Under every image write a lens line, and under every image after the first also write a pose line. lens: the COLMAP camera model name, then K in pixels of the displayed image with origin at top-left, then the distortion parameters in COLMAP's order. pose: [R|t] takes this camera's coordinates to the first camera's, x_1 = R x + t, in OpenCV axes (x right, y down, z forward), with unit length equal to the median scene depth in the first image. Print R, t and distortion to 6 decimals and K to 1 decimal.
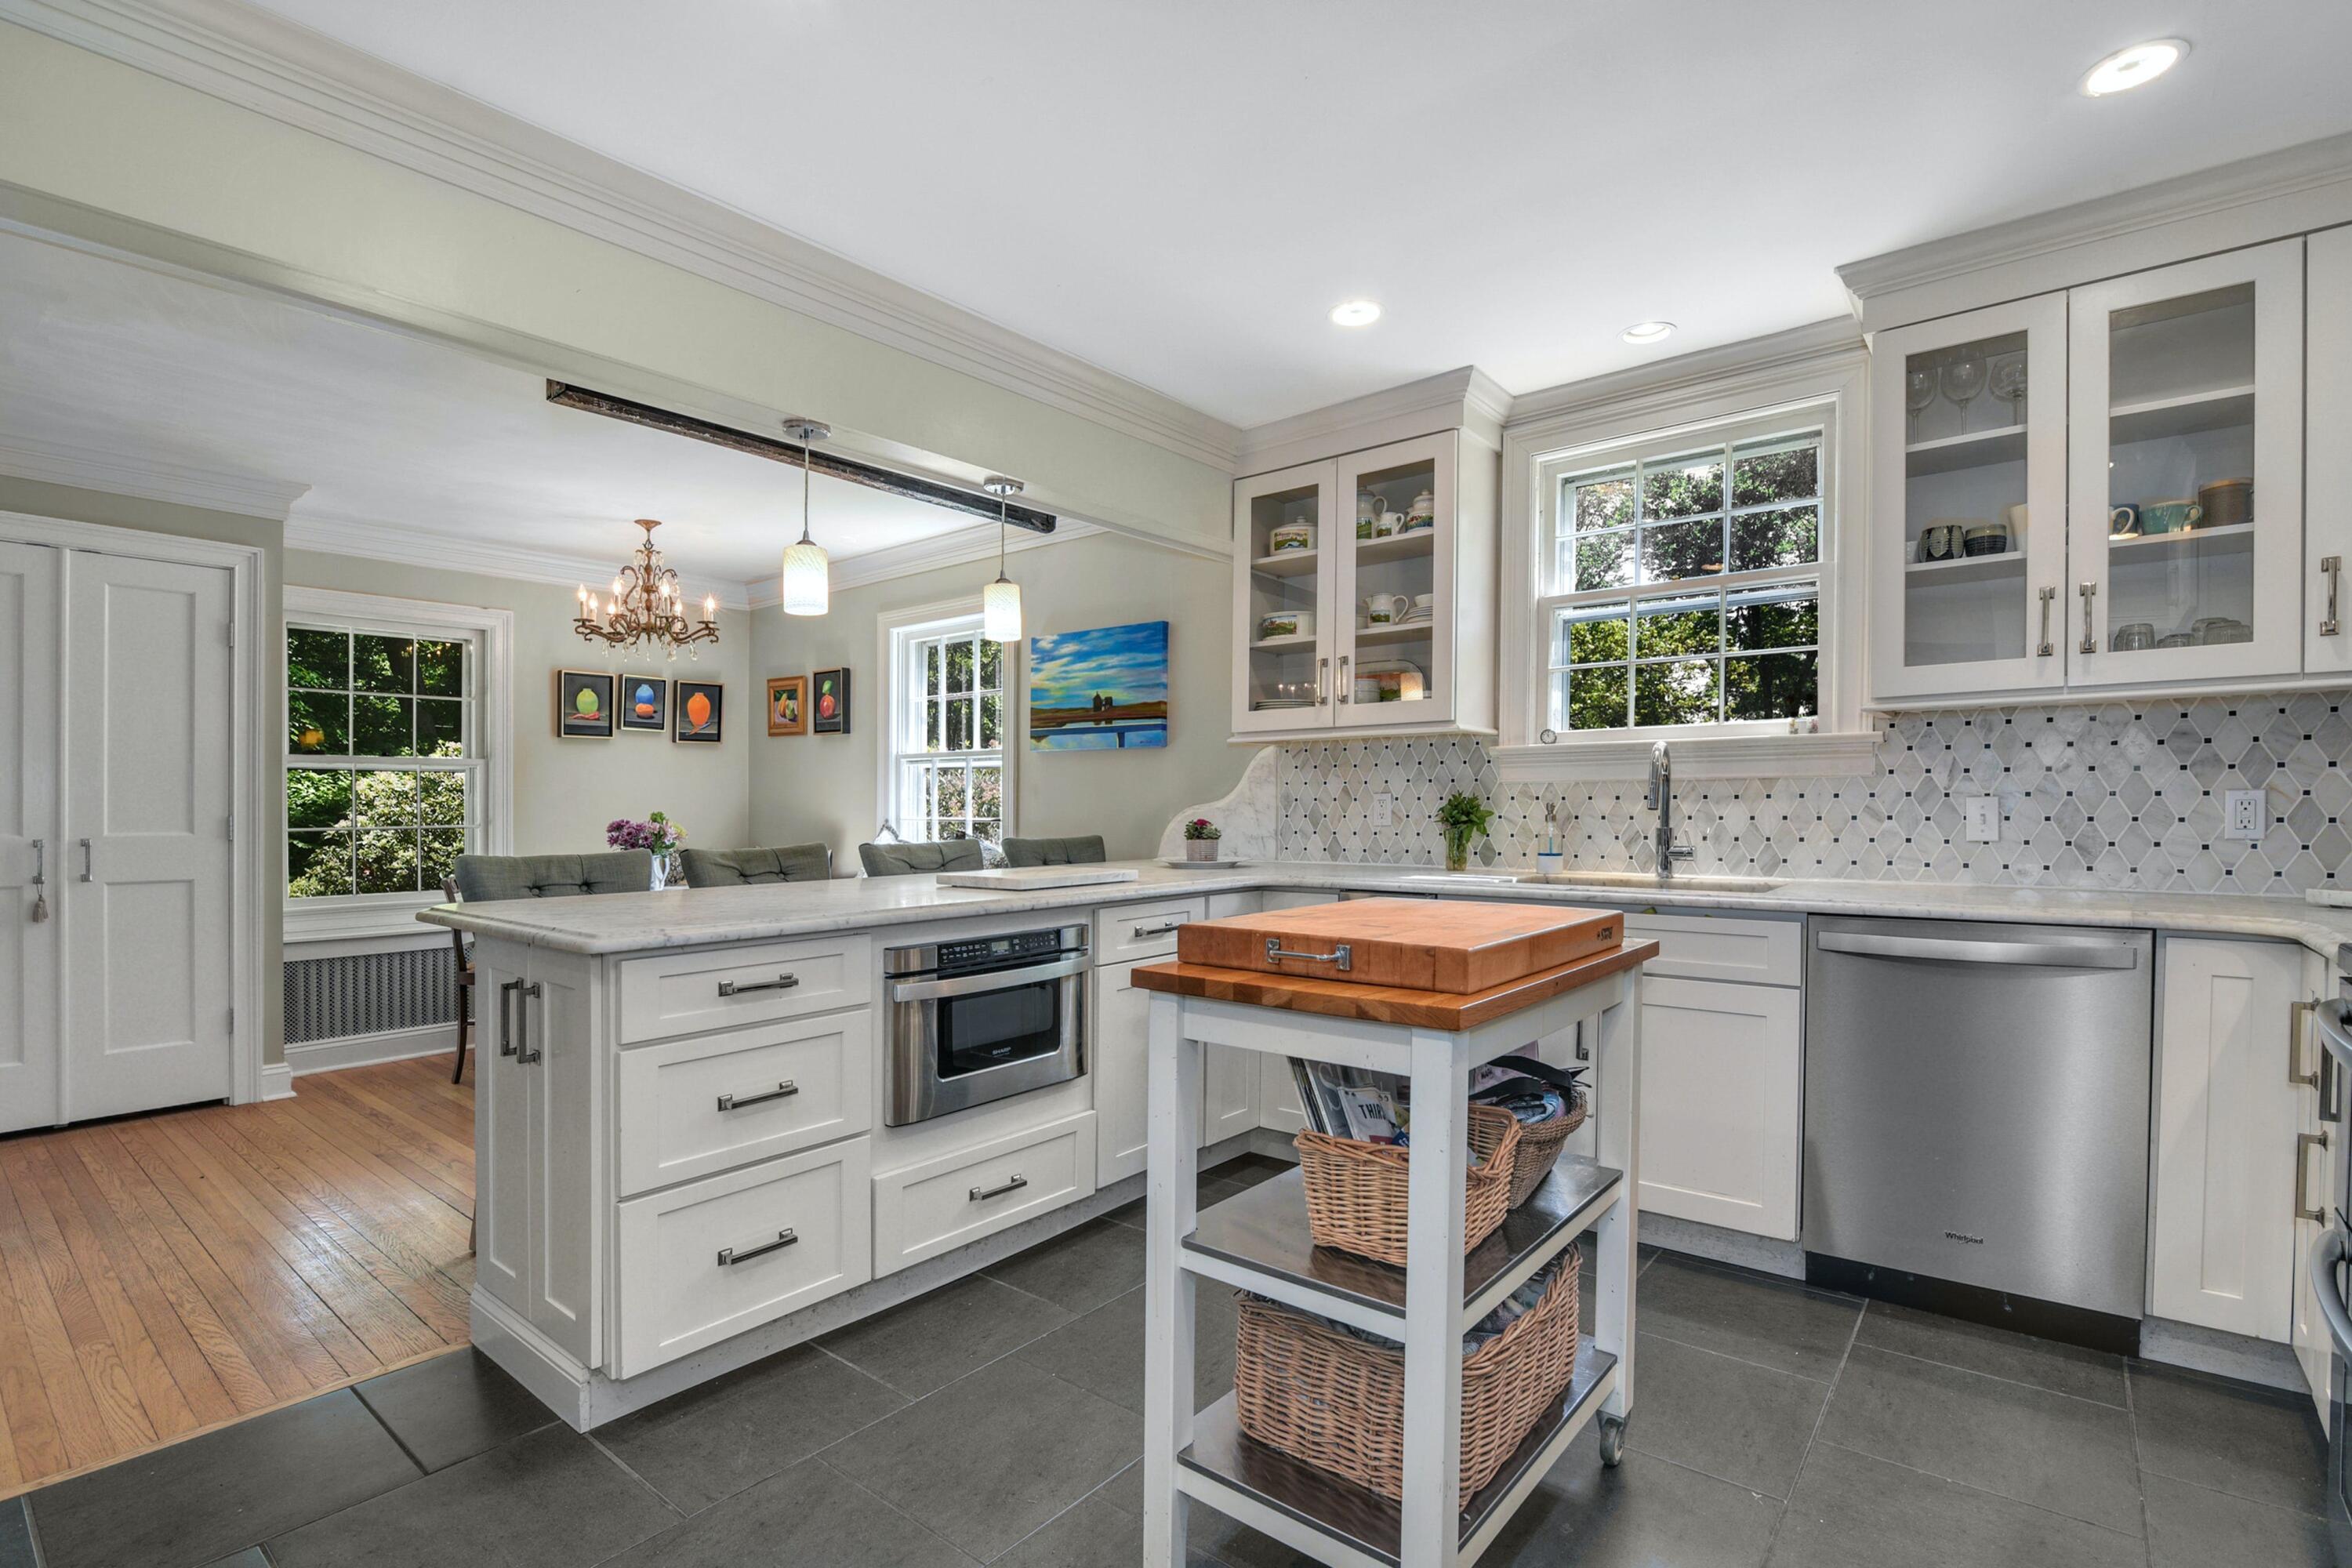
lens RADIAL K [[1122.6, 0, 1169.1], [0, 1122.6, 800.2], [0, 0, 1]] dist [-0.012634, -0.000214]
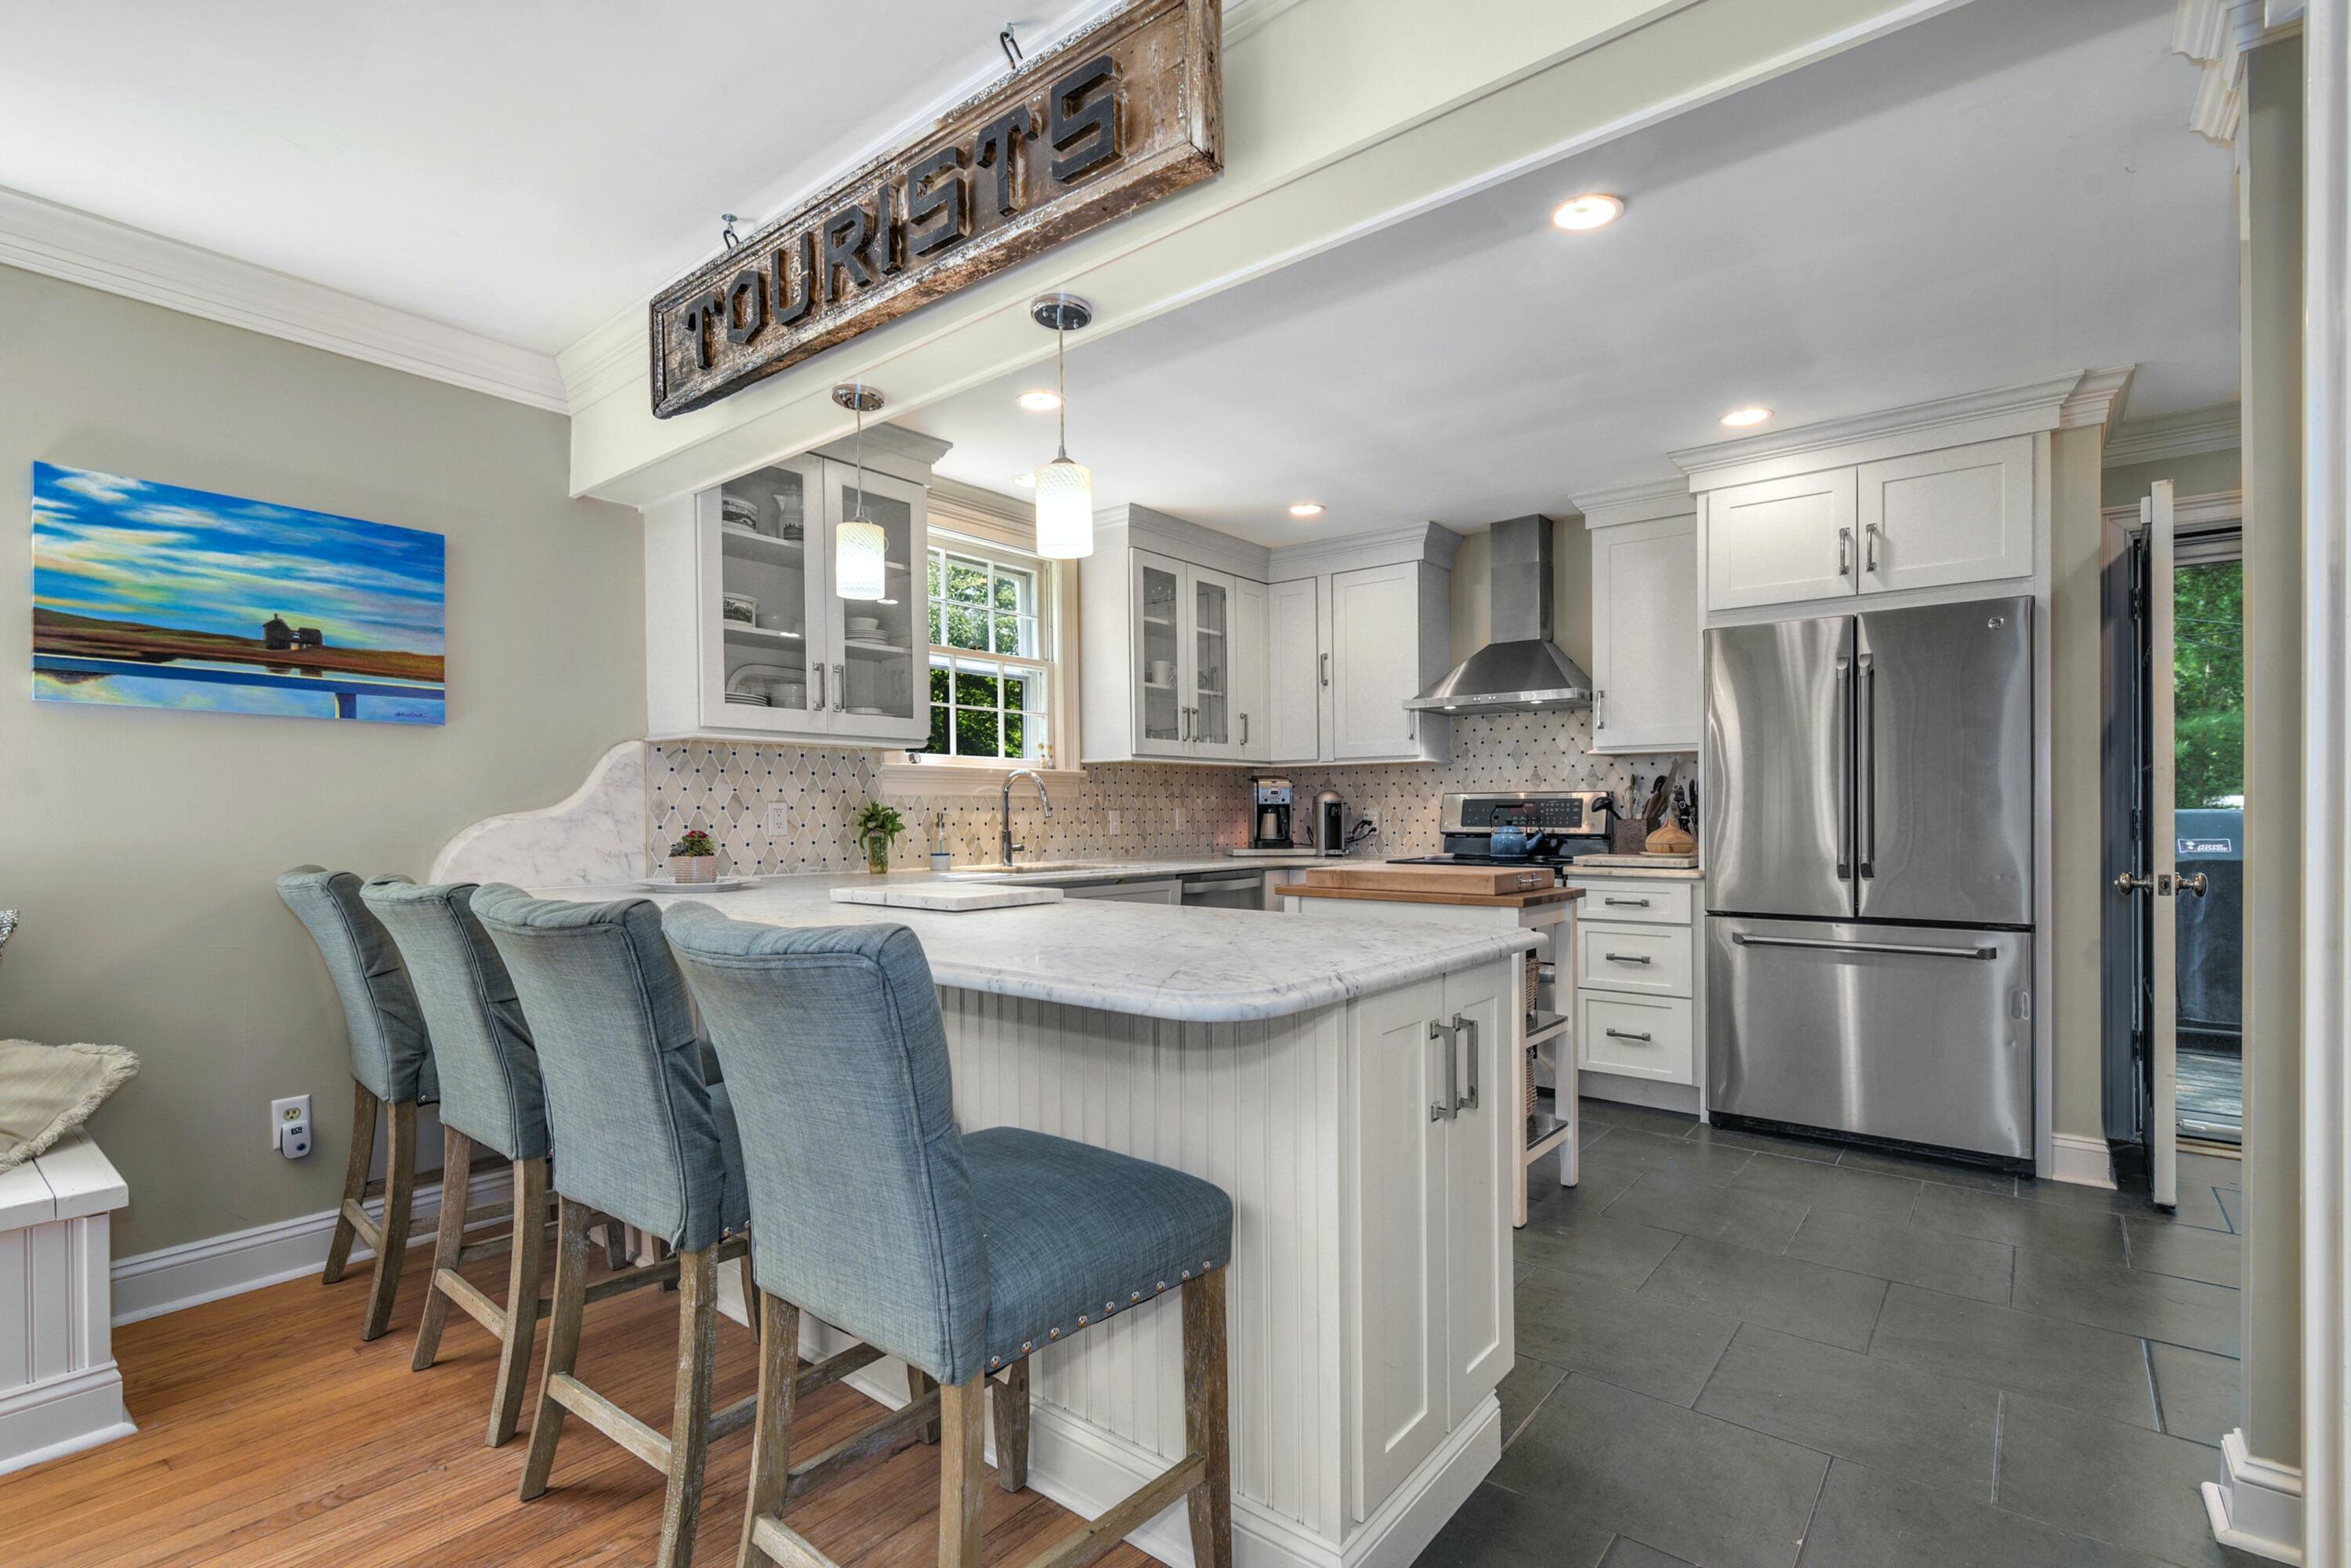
lens RADIAL K [[1082.3, 0, 1172.4], [0, 1082.3, 817.4], [0, 0, 1]] dist [0.000197, 0.000221]
pose [[-0.015058, 0.001679, 0.999885, -0.793357], [-0.001008, 0.999998, -0.001695, 0.008742], [-0.999886, -0.001034, -0.015056, 0.708602]]
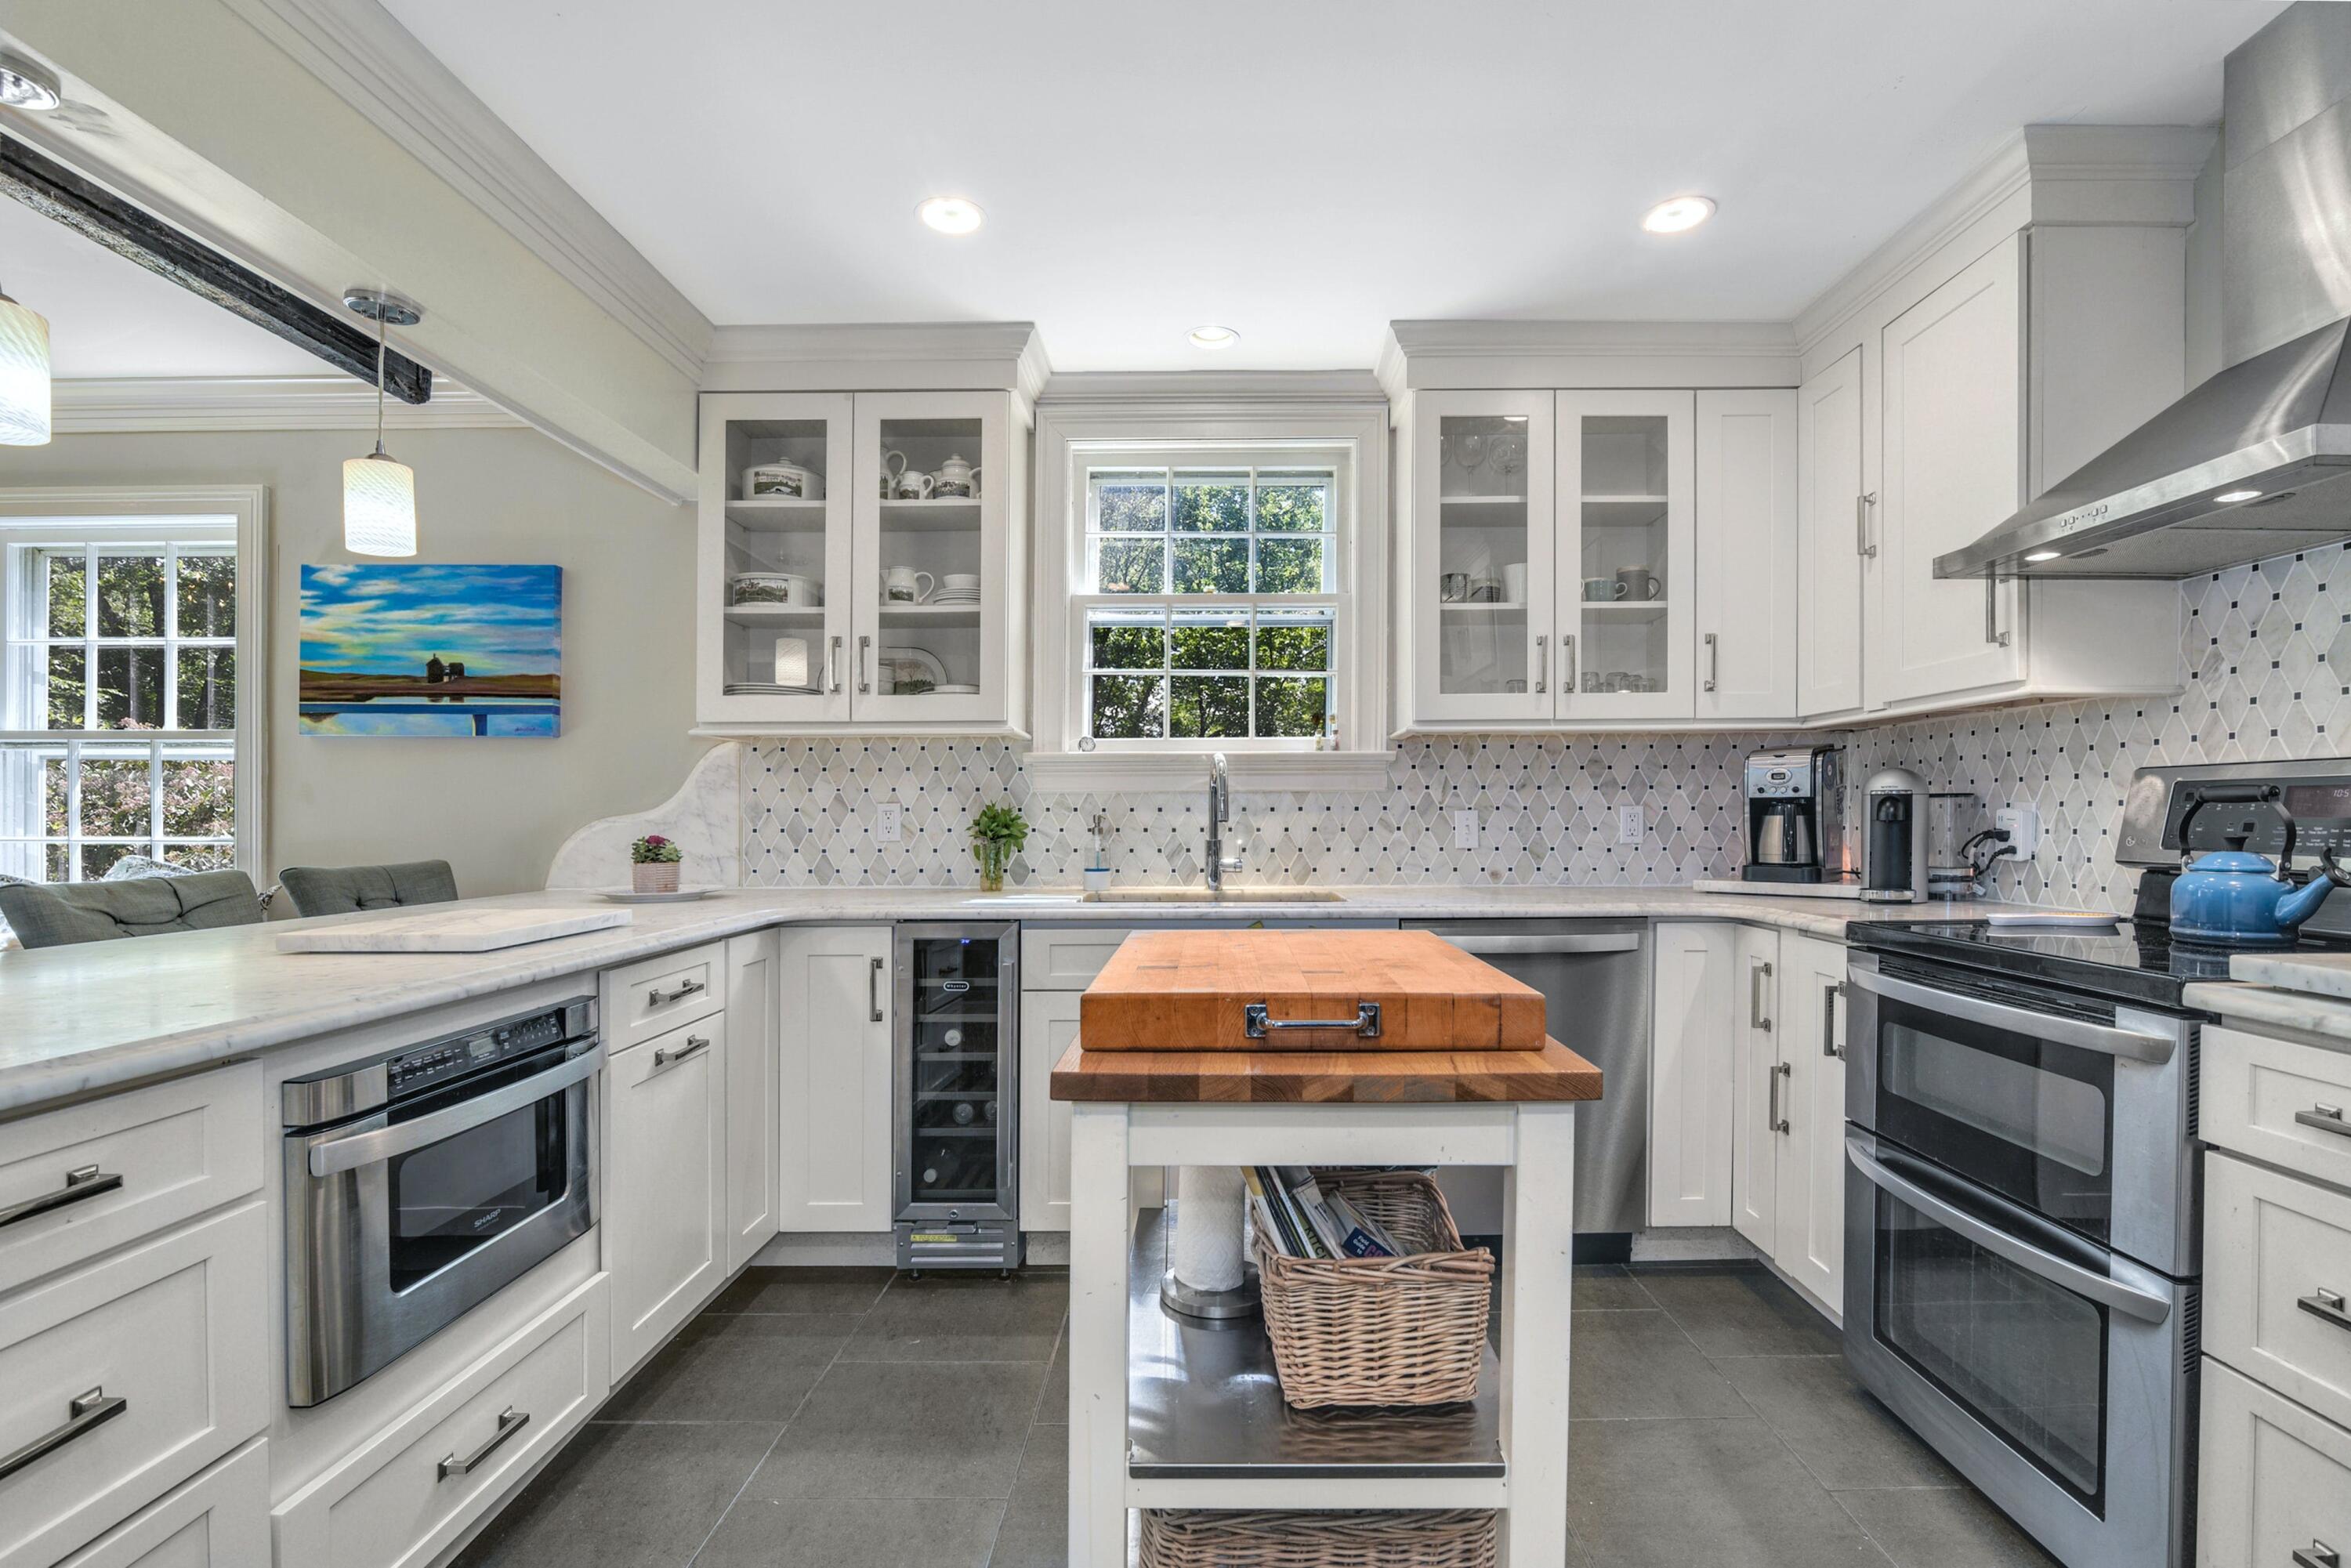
lens RADIAL K [[1114.3, 0, 1217.9], [0, 1114.3, 818.2], [0, 0, 1]] dist [-0.014663, 0.000367]
pose [[0.769652, 0.000321, 0.638463, -0.164013], [-0.003364, 0.999988, 0.003553, 0.001505], [-0.638454, -0.004883, 0.769644, 0.204232]]
